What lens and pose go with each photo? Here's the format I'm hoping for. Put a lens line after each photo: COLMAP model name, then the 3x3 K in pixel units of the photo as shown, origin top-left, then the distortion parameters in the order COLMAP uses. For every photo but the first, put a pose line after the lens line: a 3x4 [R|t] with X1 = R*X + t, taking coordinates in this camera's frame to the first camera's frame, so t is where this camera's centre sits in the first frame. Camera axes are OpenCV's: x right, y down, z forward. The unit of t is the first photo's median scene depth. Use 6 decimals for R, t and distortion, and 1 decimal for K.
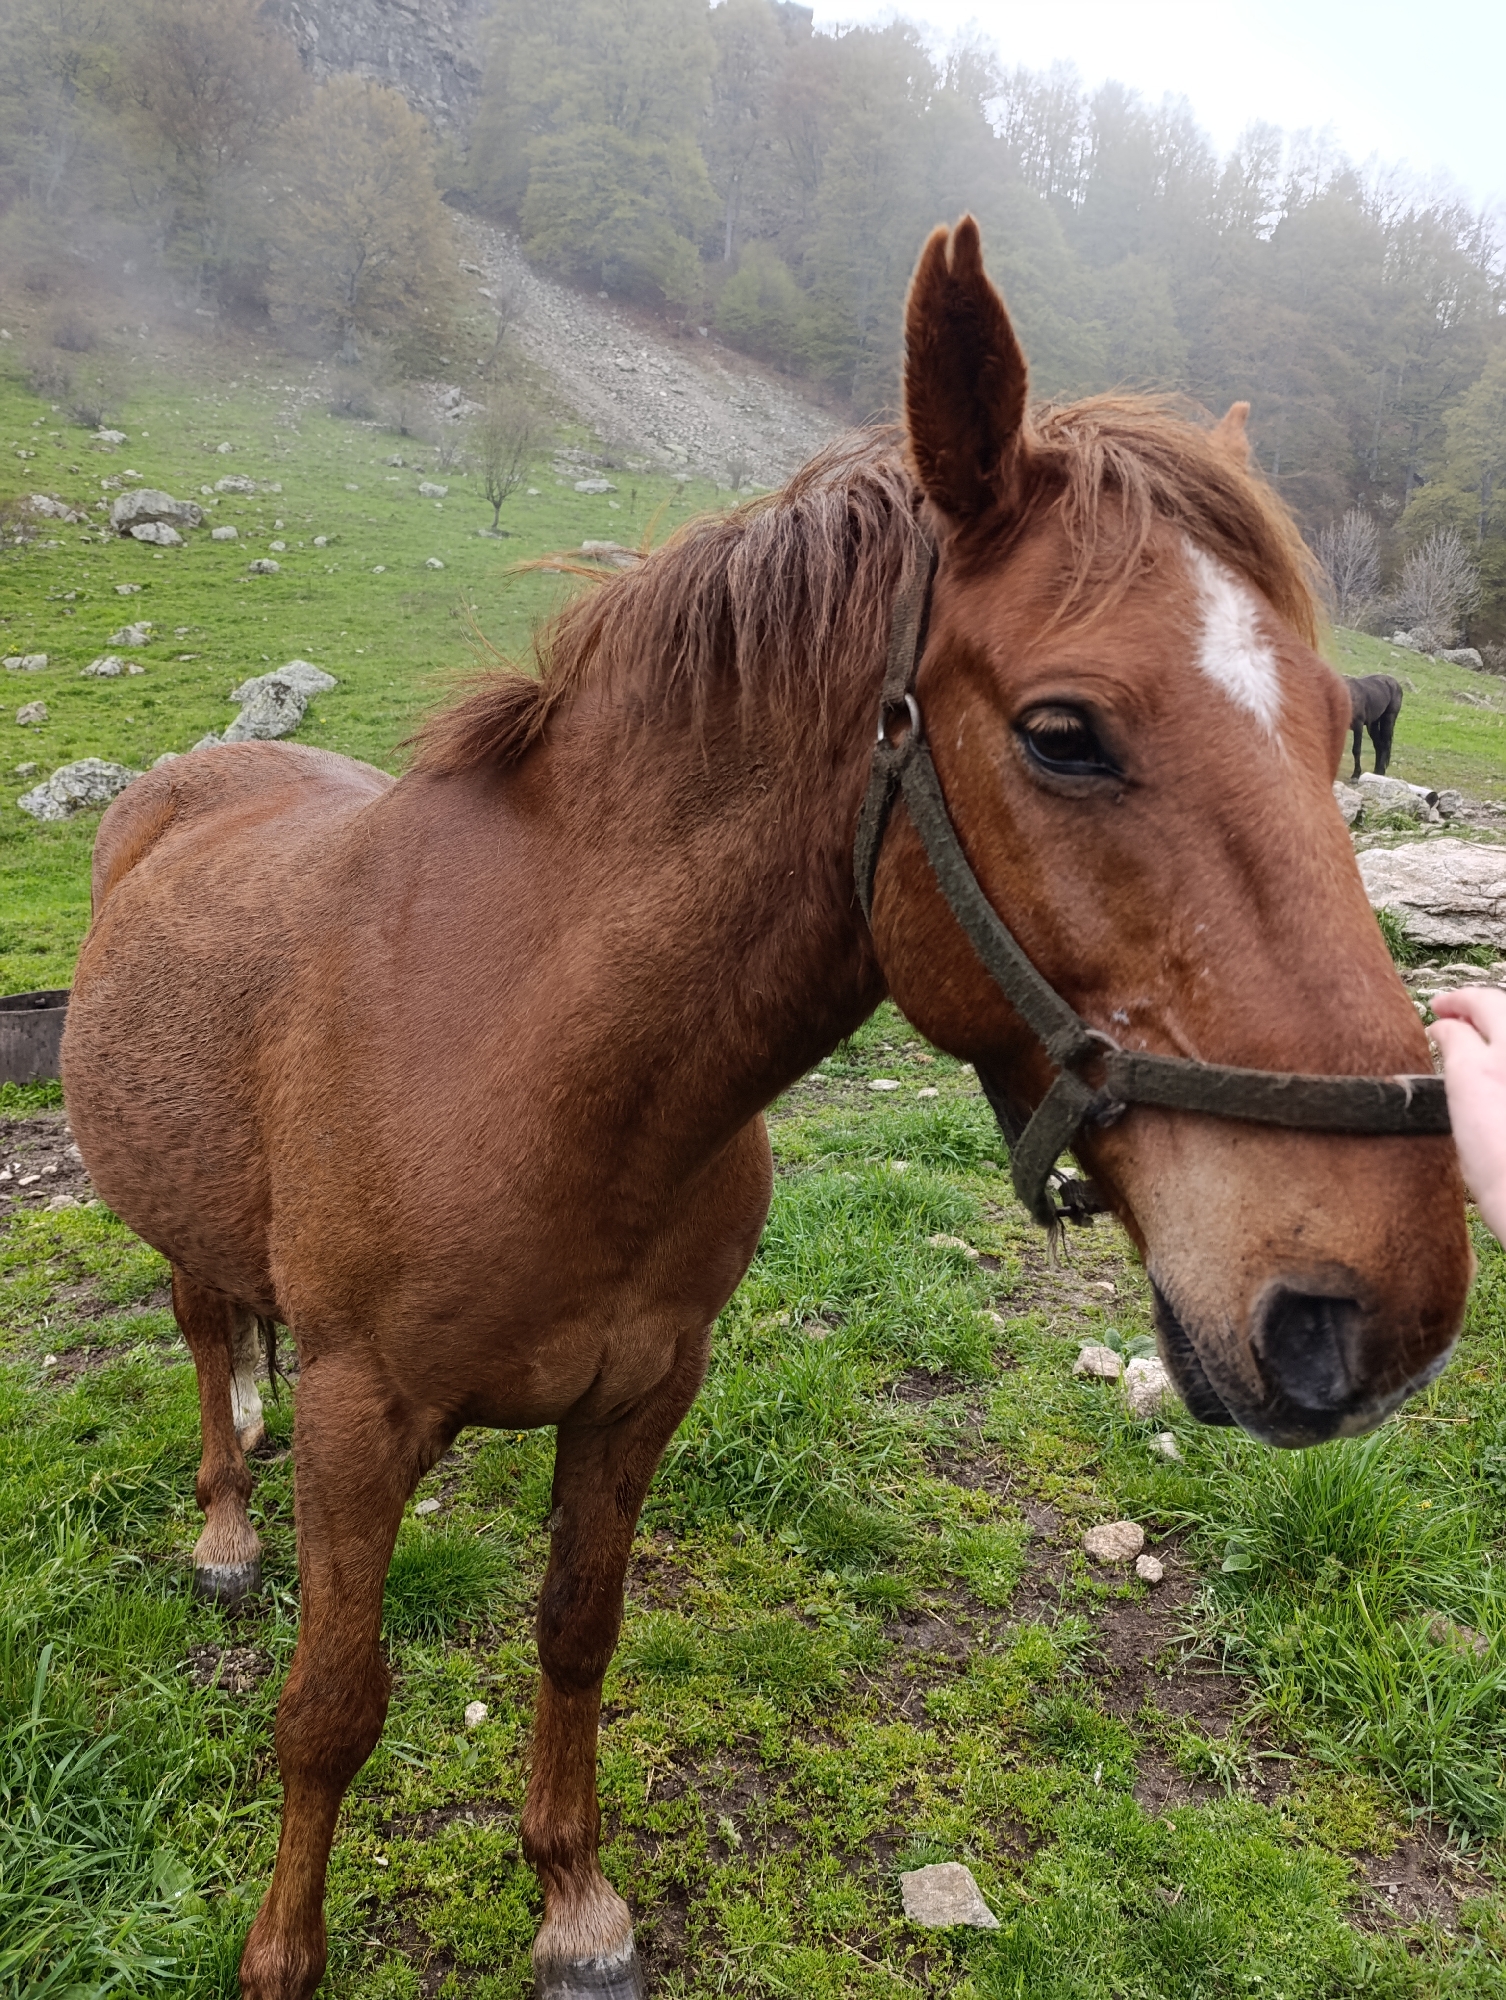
lens RADIAL K [[1344.2, 0, 753.0], [0, 1344.2, 1000.0], [0, 0, 1]] dist [-0.002552, -0.002681]
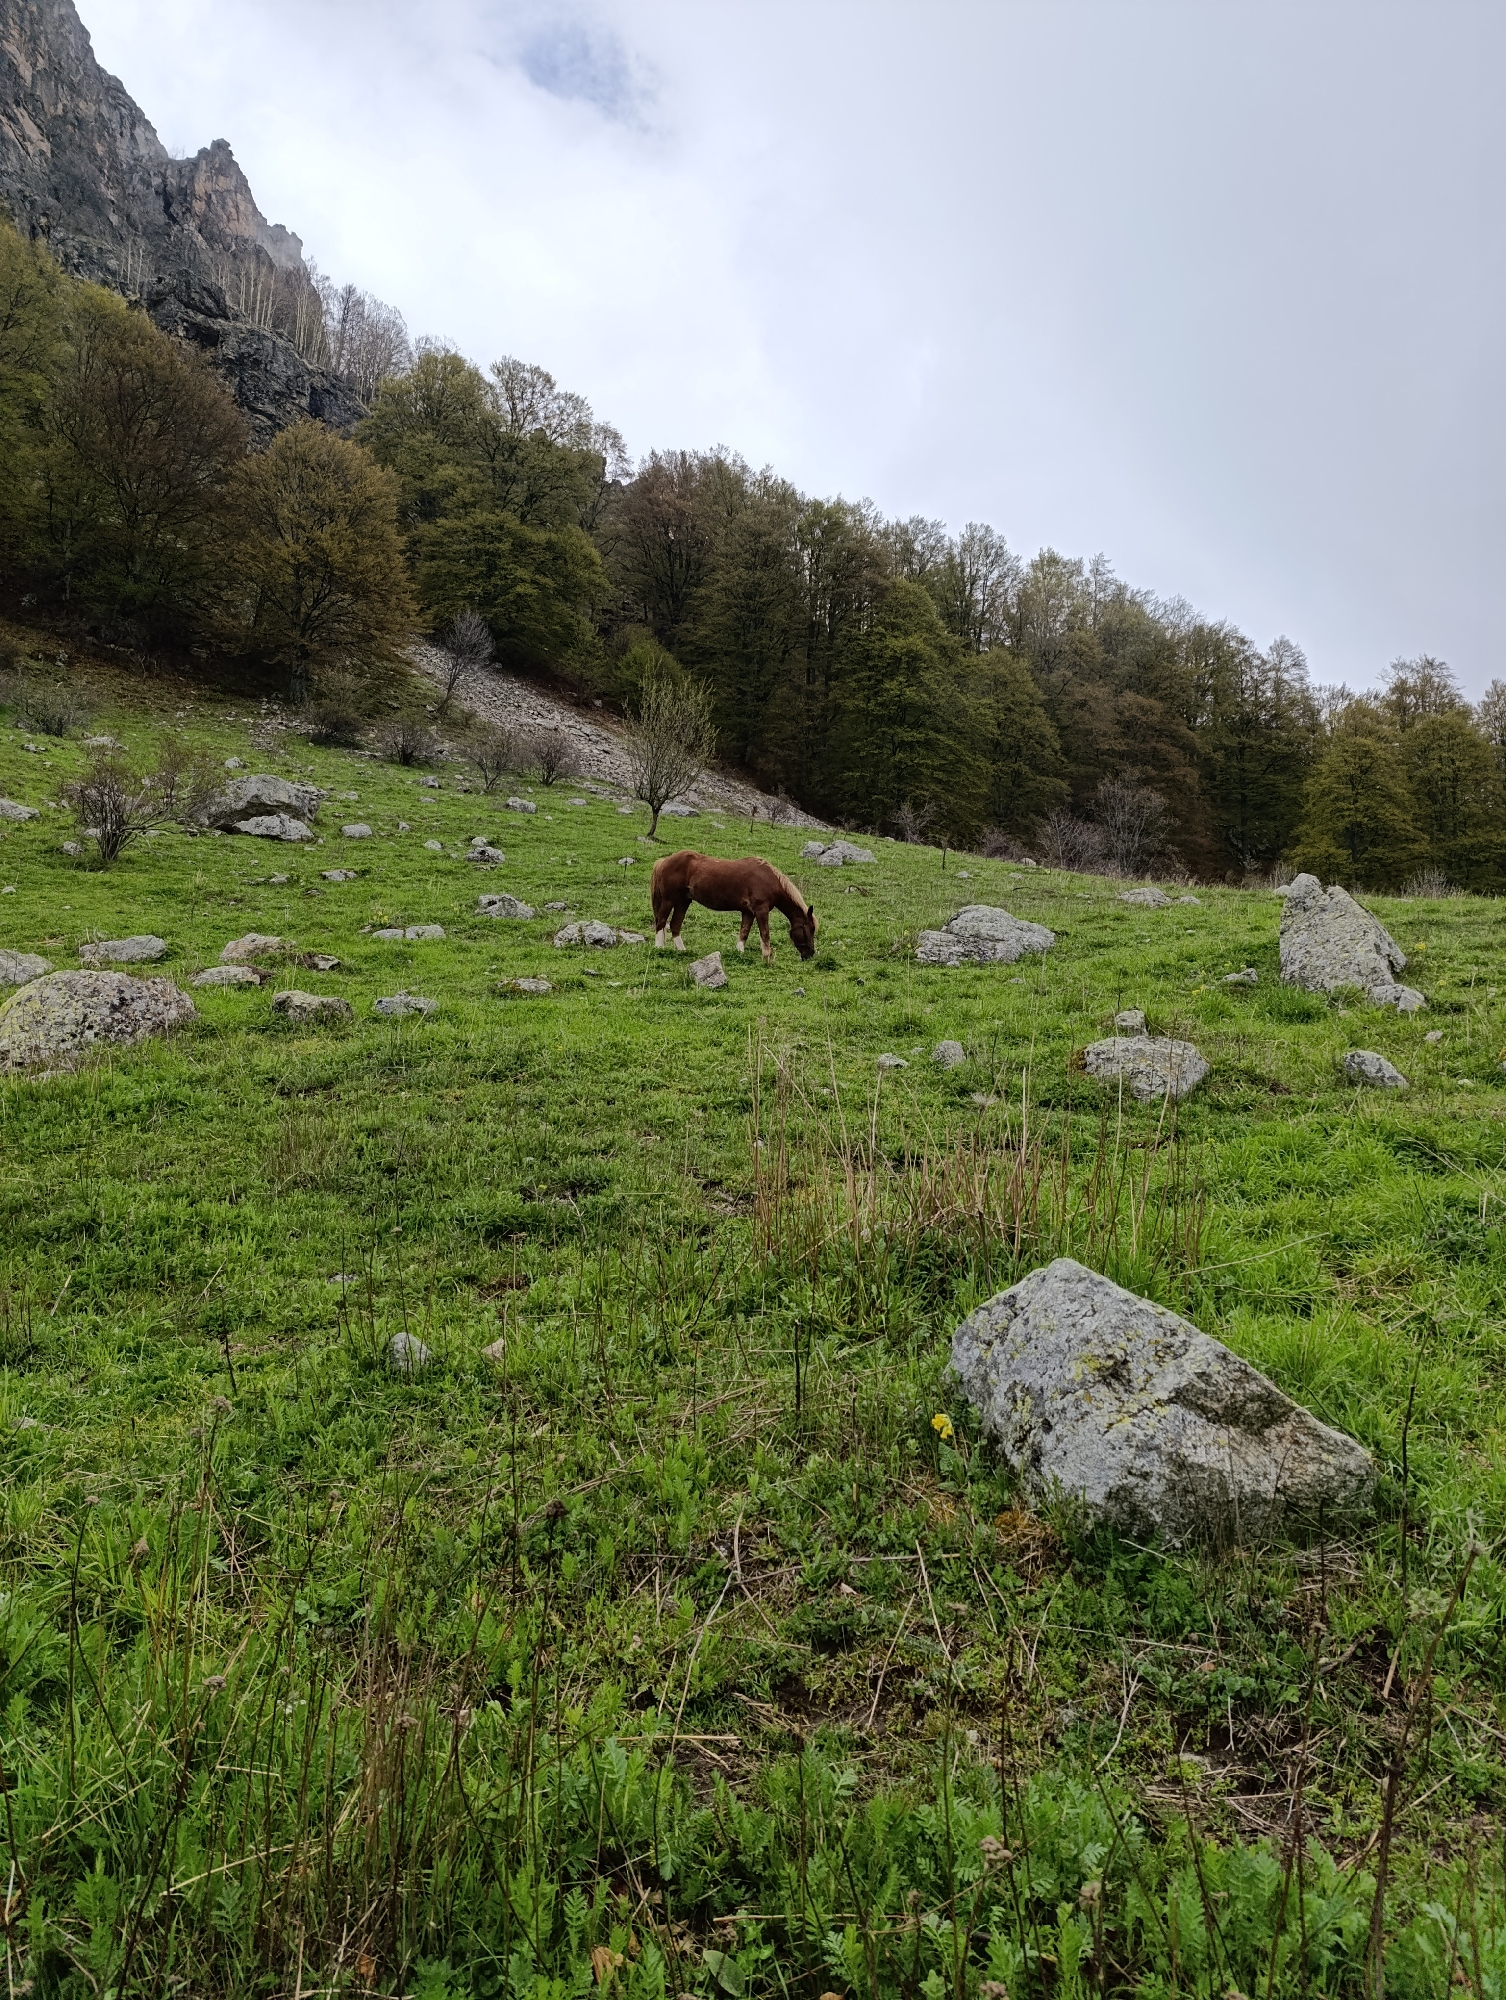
lens RADIAL K [[1344.2, 0, 753.0], [0, 1344.2, 1000.0], [0, 0, 1]] dist [-0.002552, -0.002681]
pose [[0.971512, -0.033079, 0.234672, -0.314178], [0.098476, 0.957024, -0.272776, -0.018661], [-0.215564, 0.288114, 0.933018, 0.227339]]
